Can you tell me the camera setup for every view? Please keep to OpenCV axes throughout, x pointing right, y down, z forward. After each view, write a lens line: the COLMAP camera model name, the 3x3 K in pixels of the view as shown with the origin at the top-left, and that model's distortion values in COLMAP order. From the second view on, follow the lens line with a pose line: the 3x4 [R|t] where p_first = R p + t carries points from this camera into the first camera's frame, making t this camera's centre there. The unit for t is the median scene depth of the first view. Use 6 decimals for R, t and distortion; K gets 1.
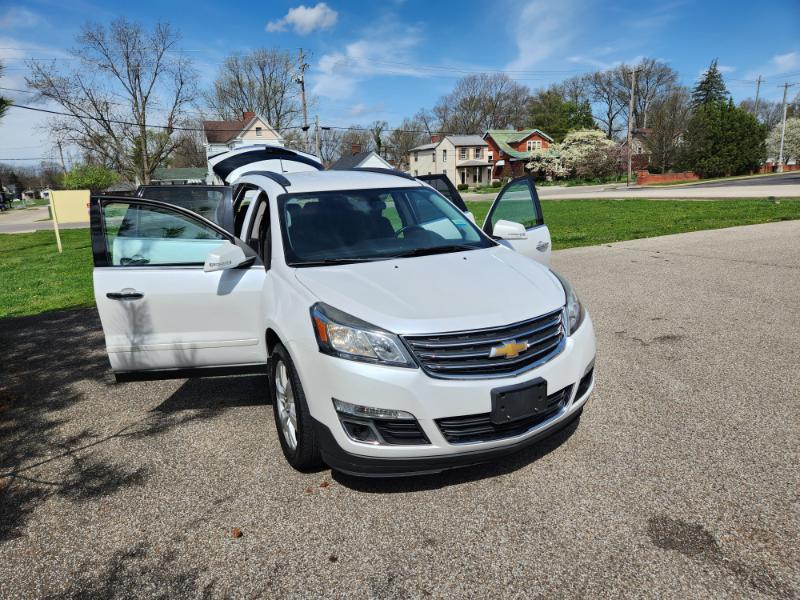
lens RADIAL K [[531.4, 0, 394.7], [0, 531.4, 299.6], [0, 0, 1]] dist [0.073144, -0.062446]
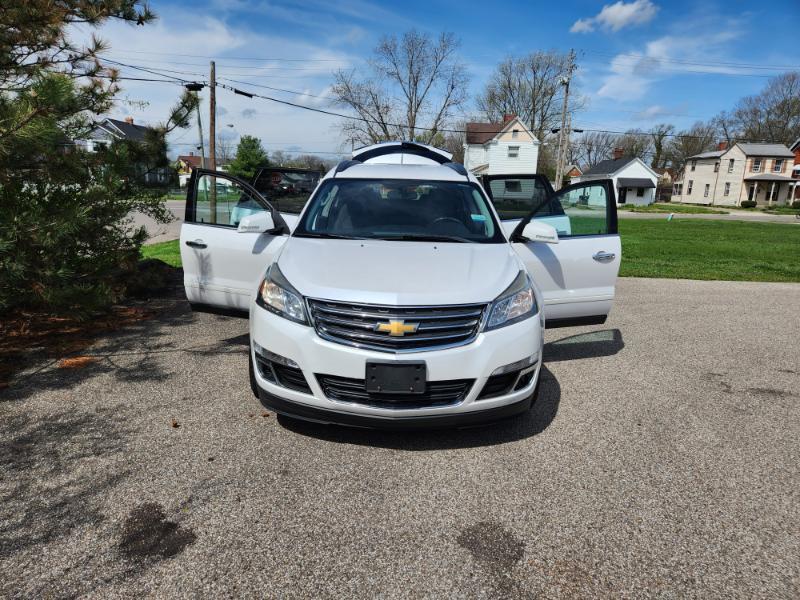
lens RADIAL K [[531.4, 0, 392.6], [0, 531.4, 299.5], [0, 0, 1]] dist [0.073144, -0.062446]
pose [[0.886570, 0.163217, -0.432843, 0.336038], [-0.165458, 0.985672, 0.032780, 0.001579], [0.431992, 0.042556, 0.900873, 0.017262]]
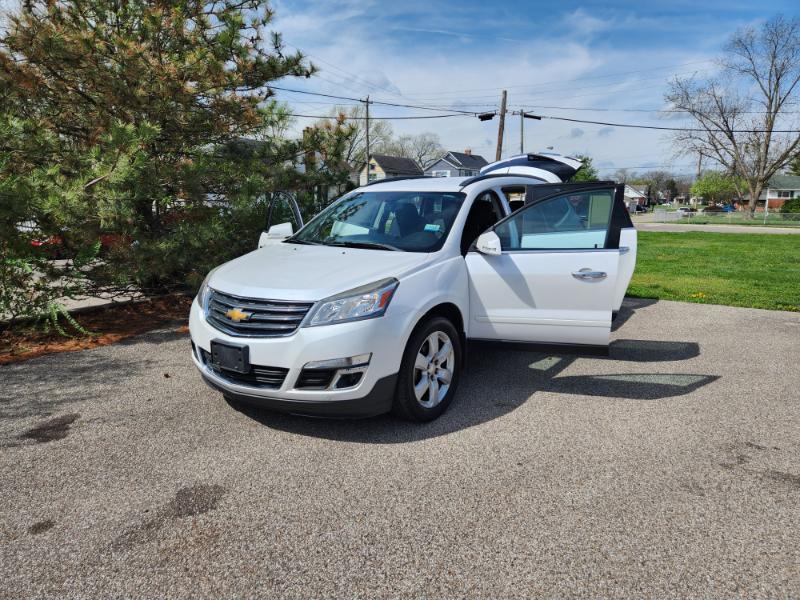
lens RADIAL K [[531.4, 0, 404.5], [0, 531.4, 298.1], [0, 0, 1]] dist [0.073144, -0.062446]
pose [[0.486320, 0.202910, -0.849894, 0.749997], [-0.216362, 0.970337, 0.107860, -0.085210], [0.846570, 0.131431, 0.515796, 0.343775]]
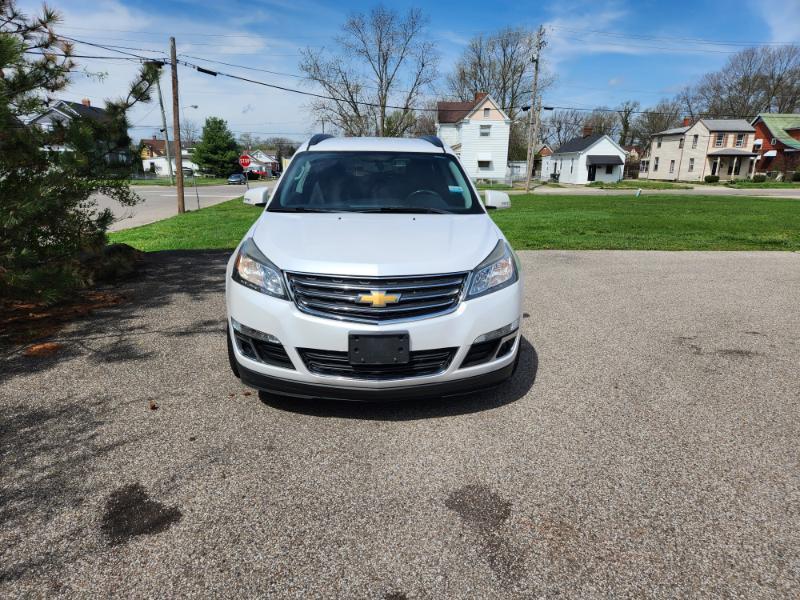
lens RADIAL K [[531.4, 0, 399.9], [0, 531.4, 302.9], [0, 0, 1]] dist [0.073144, -0.062446]
pose [[0.914696, 0.151009, -0.374870, 0.331346], [-0.137695, 0.988518, 0.062225, 0.014918], [0.379962, -0.005299, 0.924987, 0.020474]]
